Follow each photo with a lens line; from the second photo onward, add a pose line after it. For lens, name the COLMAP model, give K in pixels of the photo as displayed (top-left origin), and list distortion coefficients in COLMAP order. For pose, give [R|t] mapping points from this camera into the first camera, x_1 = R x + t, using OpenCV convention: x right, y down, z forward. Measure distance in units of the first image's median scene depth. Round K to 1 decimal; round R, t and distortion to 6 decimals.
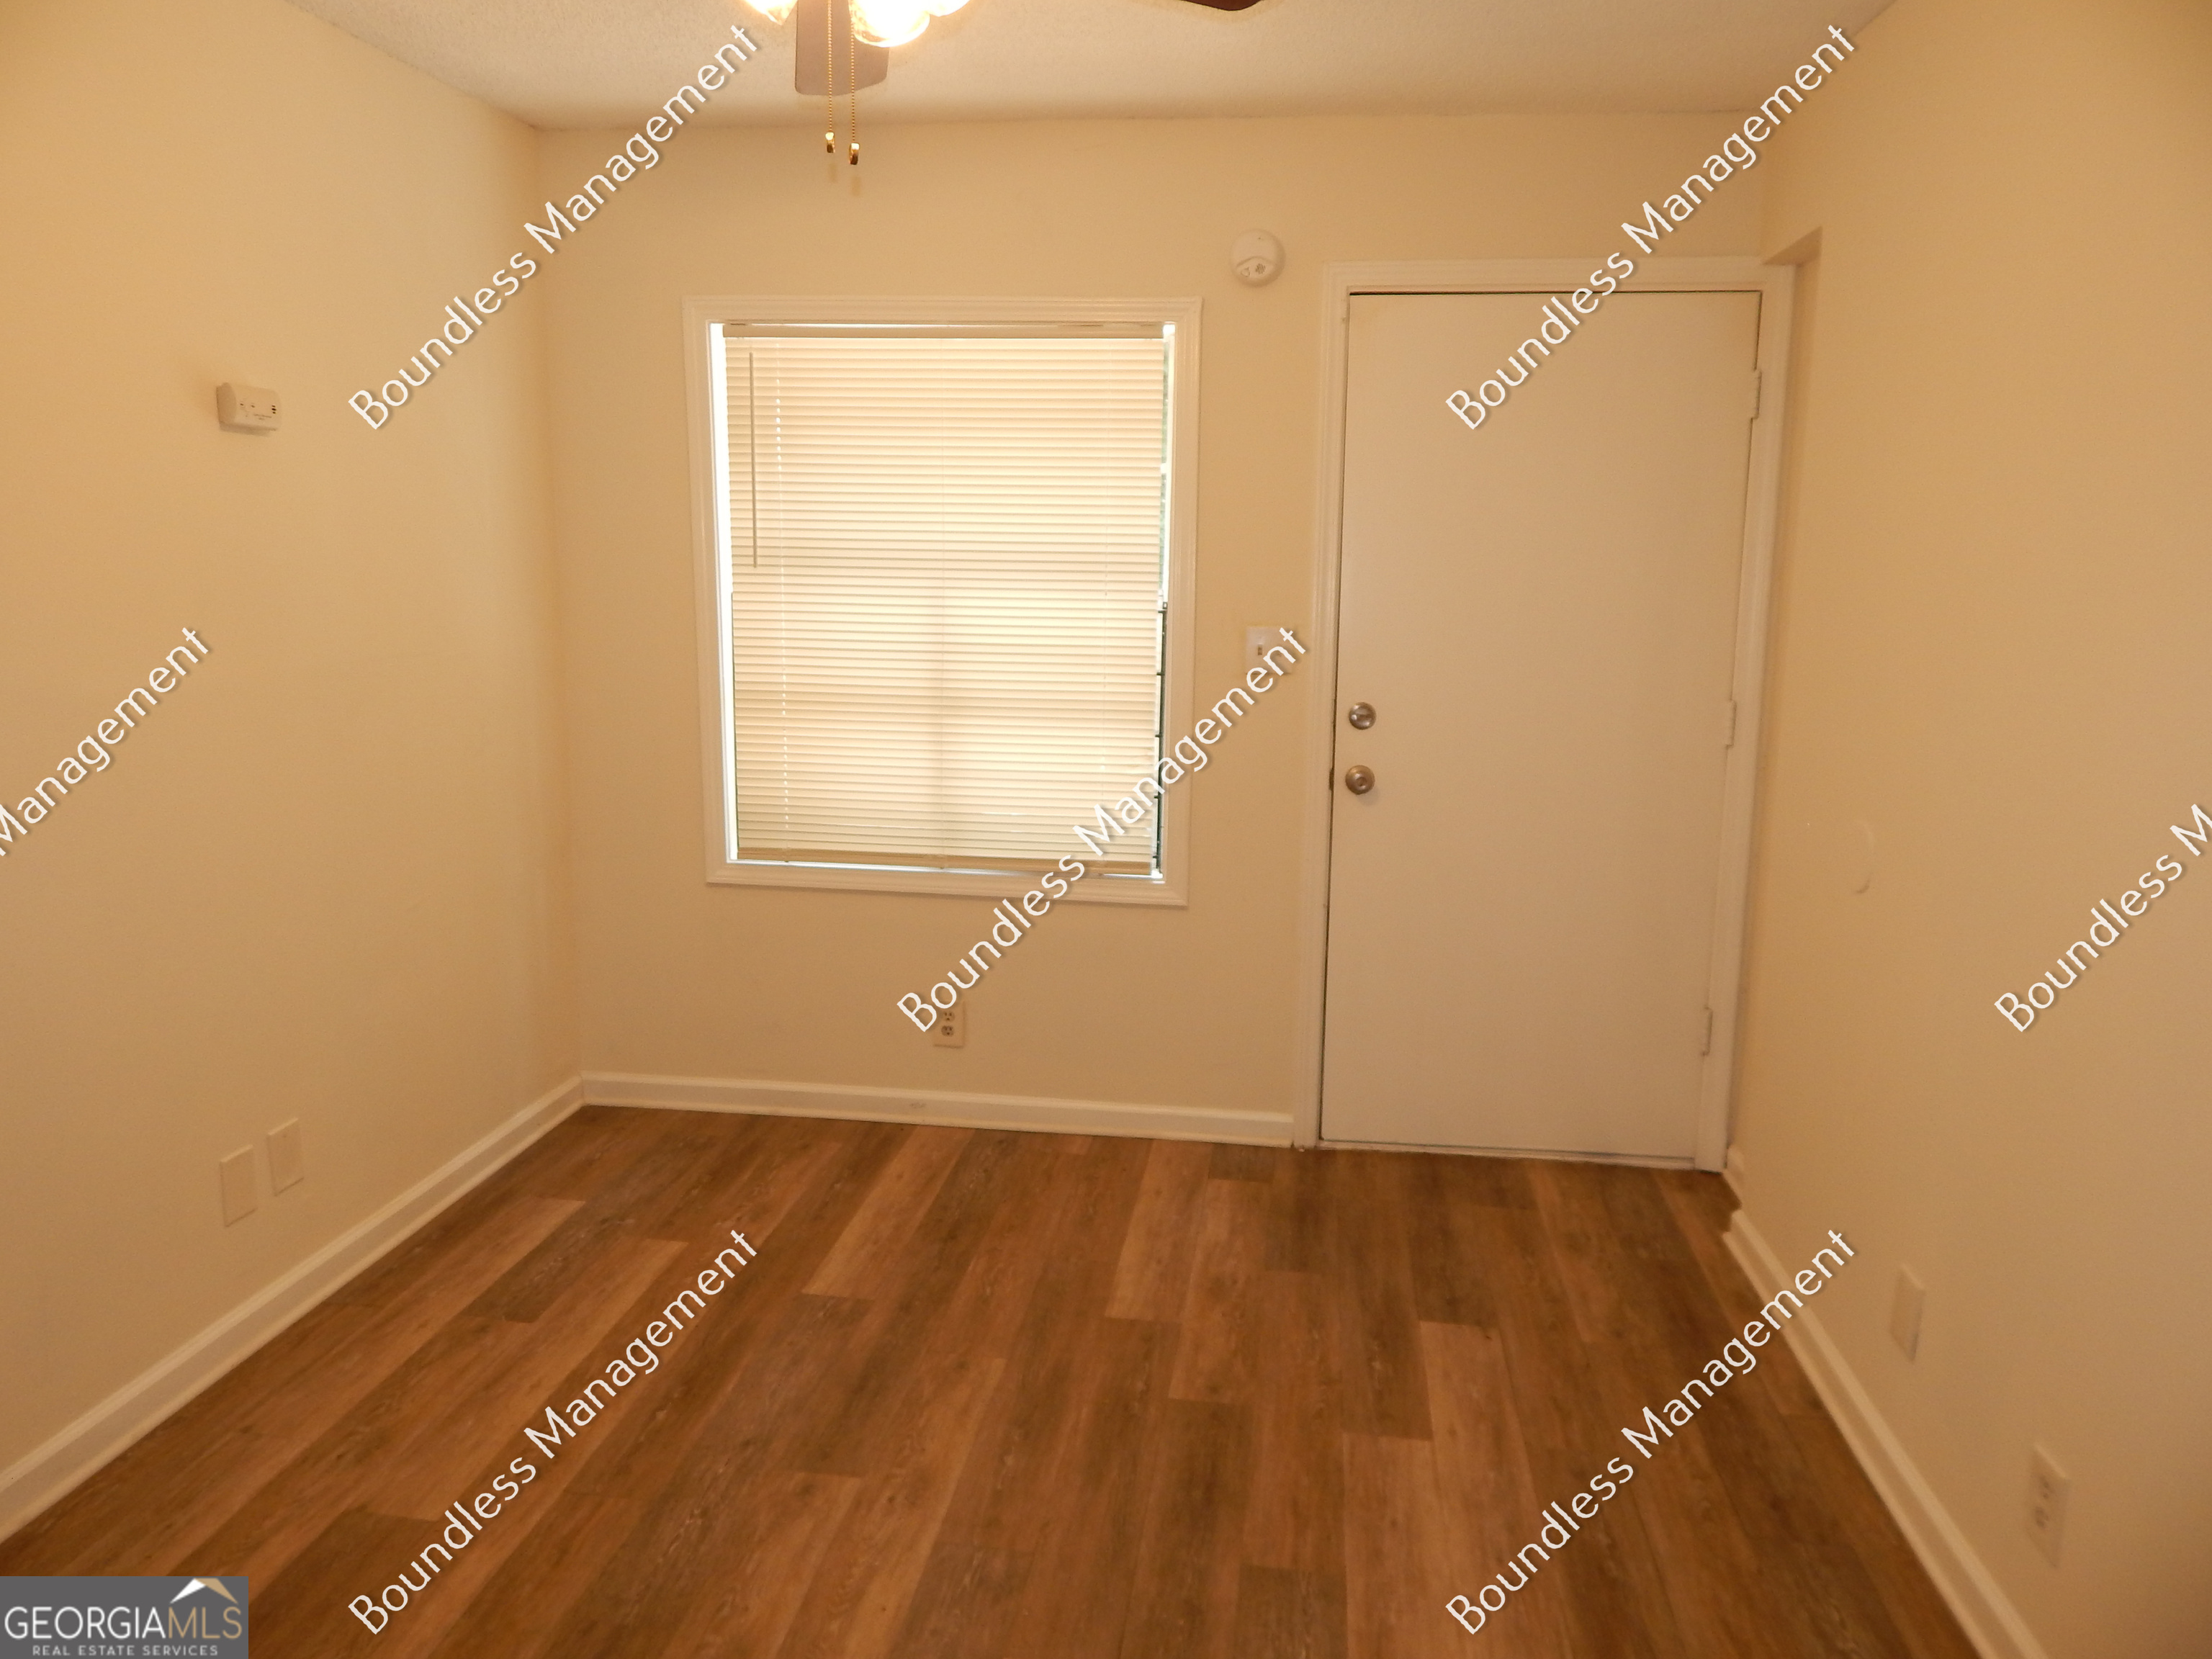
lens RADIAL K [[1482.2, 0, 1101.9], [0, 1482.2, 822.1], [0, 0, 1]] dist [0.012955, -0.012704]
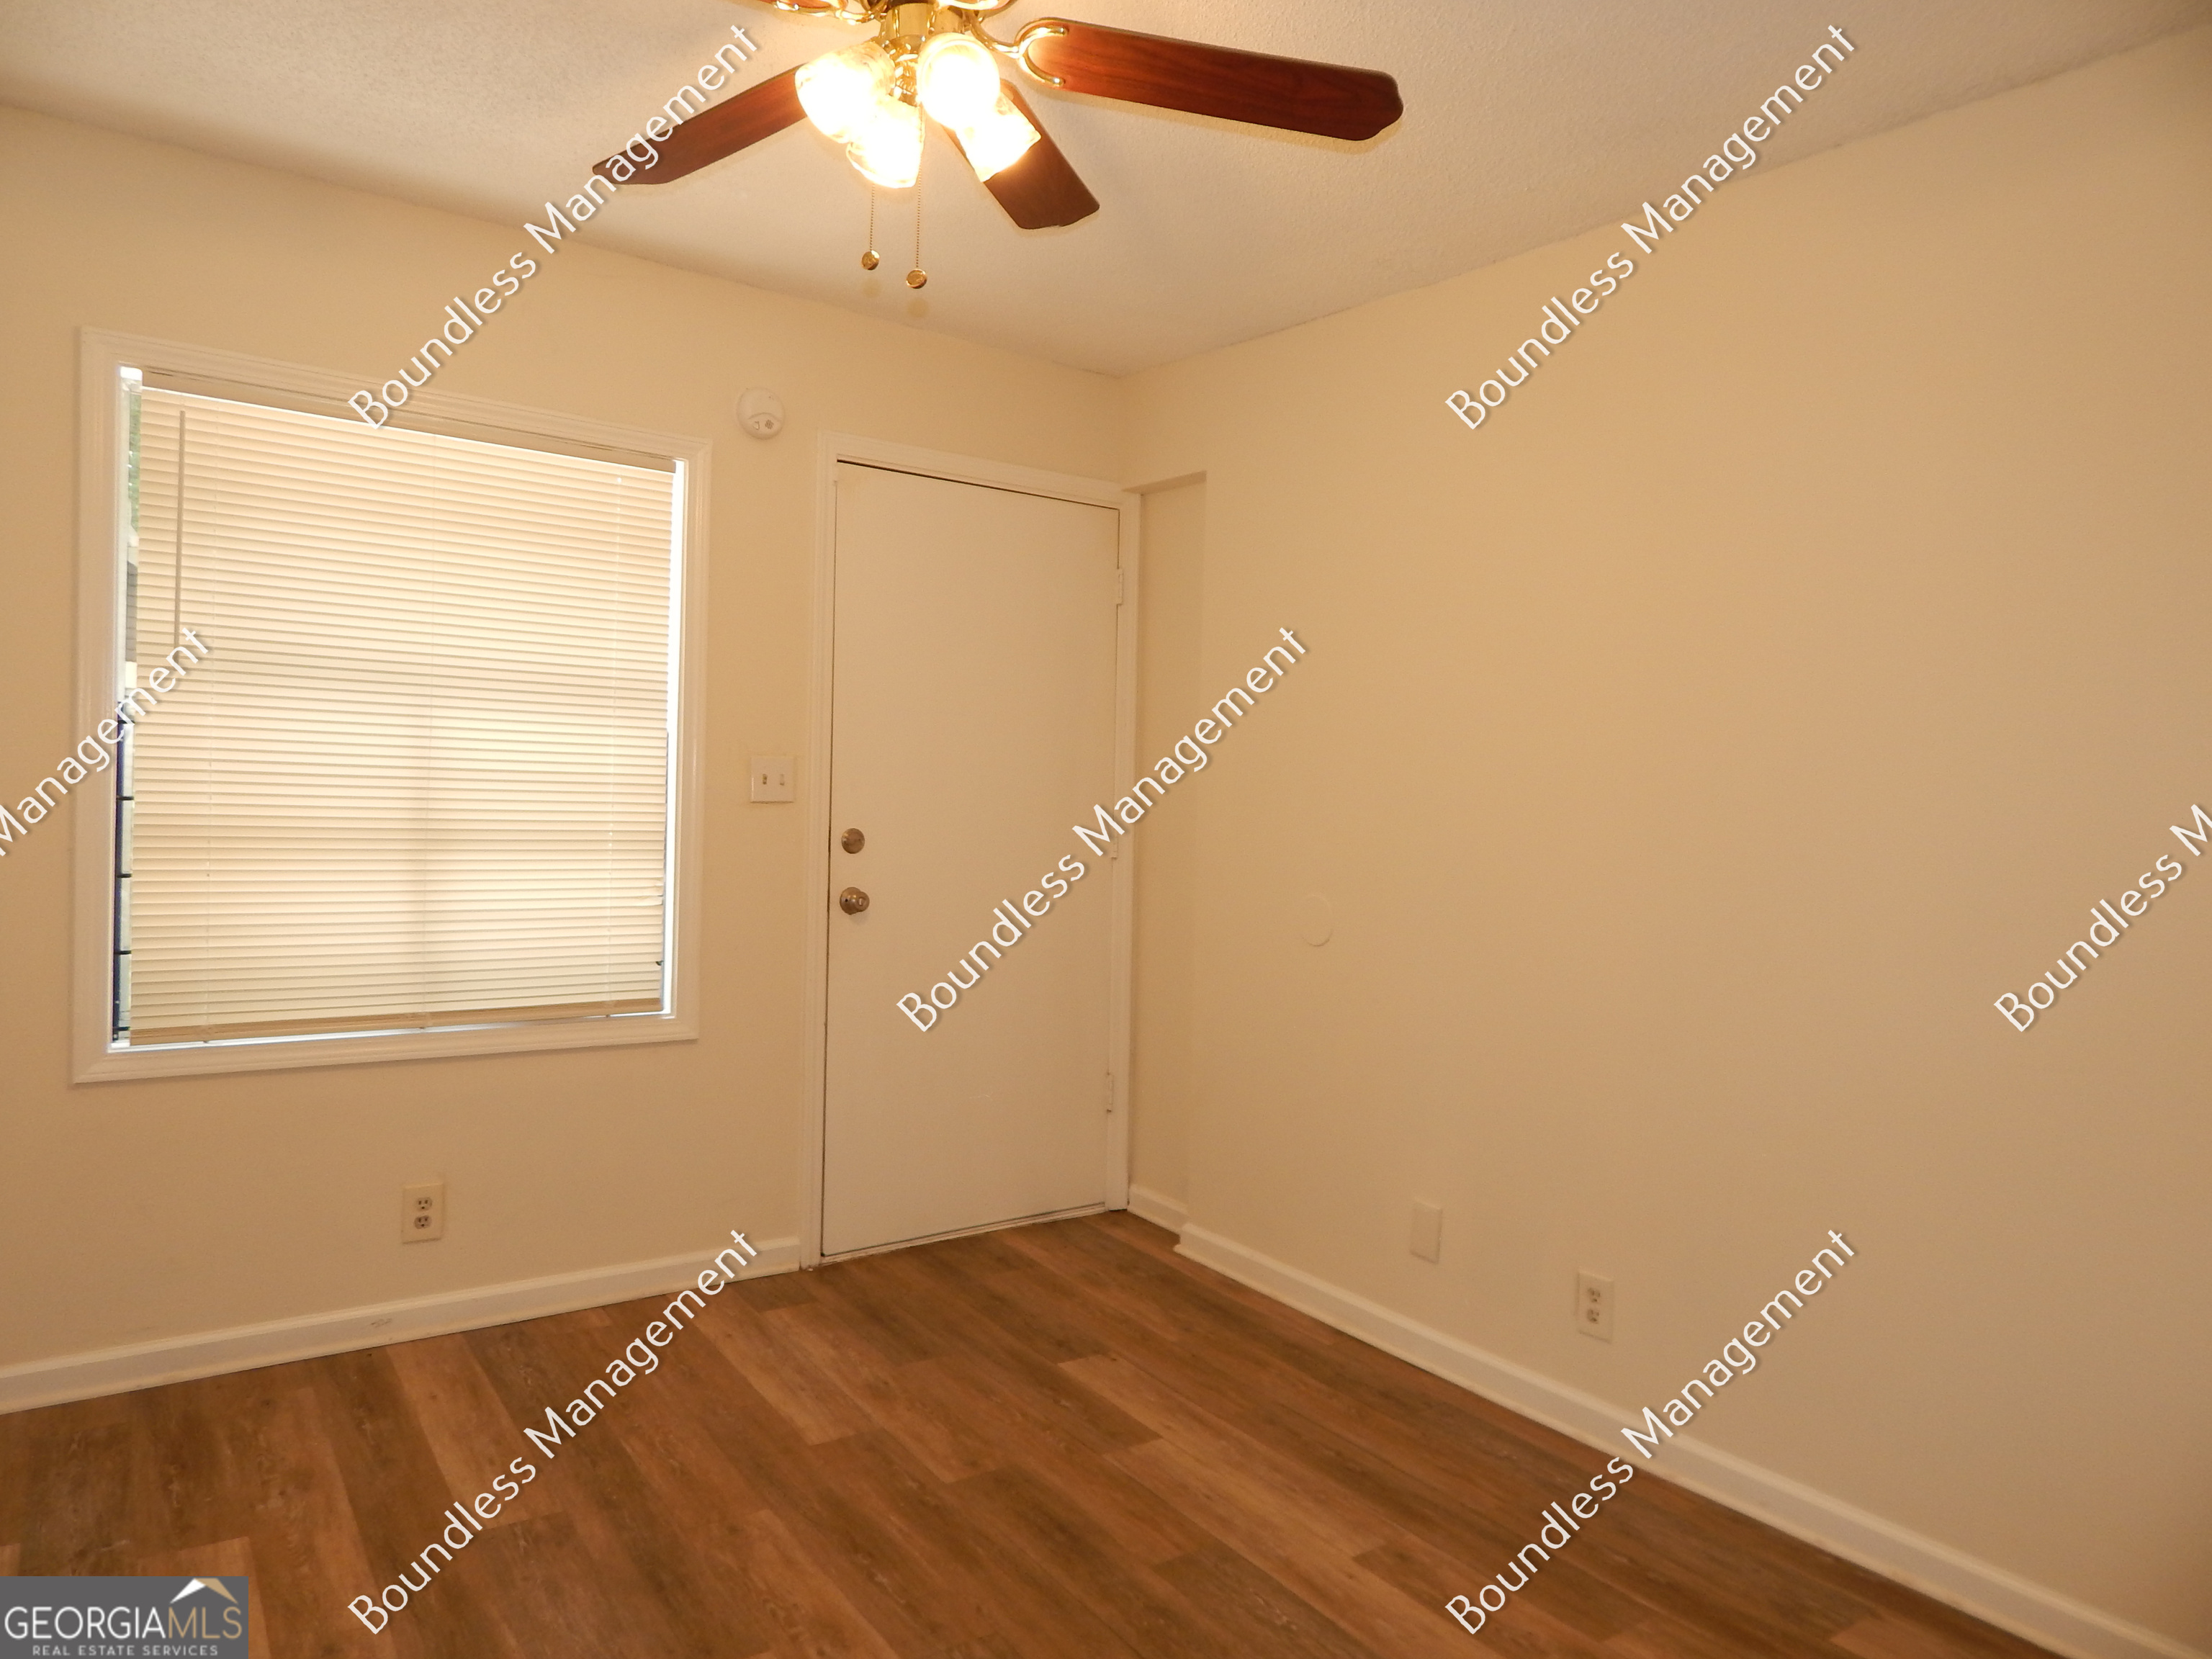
lens RADIAL K [[1482.2, 0, 1109.6], [0, 1482.2, 820.0], [0, 0, 1]] dist [0.012955, -0.012704]
pose [[0.721906, -0.006921, 0.691957, -0.455307], [0.094341, 0.991598, -0.088506, 0.027730], [-0.685531, 0.129172, 0.716493, 0.101437]]
